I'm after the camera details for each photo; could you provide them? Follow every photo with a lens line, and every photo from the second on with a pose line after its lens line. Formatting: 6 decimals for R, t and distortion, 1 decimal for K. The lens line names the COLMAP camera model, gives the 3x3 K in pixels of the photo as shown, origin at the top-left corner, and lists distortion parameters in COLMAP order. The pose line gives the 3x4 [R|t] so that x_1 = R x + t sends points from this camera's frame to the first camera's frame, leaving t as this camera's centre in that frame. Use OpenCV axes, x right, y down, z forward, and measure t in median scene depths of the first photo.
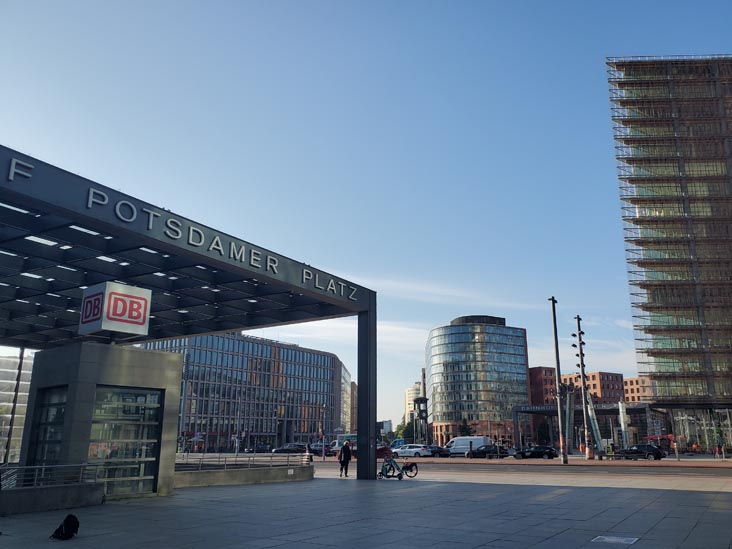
lens RADIAL K [[602.0, 0, 365.5], [0, 602.0, 271.4], [0, 0, 1]] dist [0.052911, -0.059695]
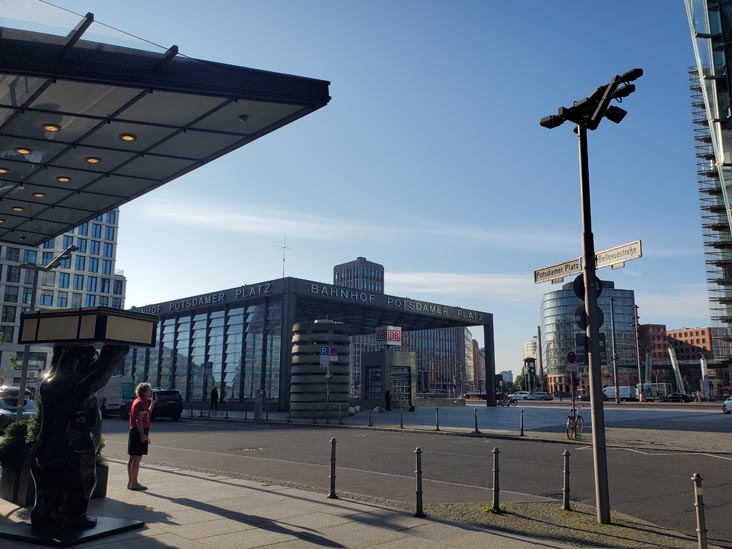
lens RADIAL K [[602.0, 0, 364.8], [0, 602.0, 275.3], [0, 0, 1]] dist [0.052911, -0.059695]
pose [[0.980936, -0.033387, -0.191444, -0.003345], [0.049480, 0.995573, 0.079908, -0.084973], [0.187929, -0.087857, 0.978245, -0.315969]]
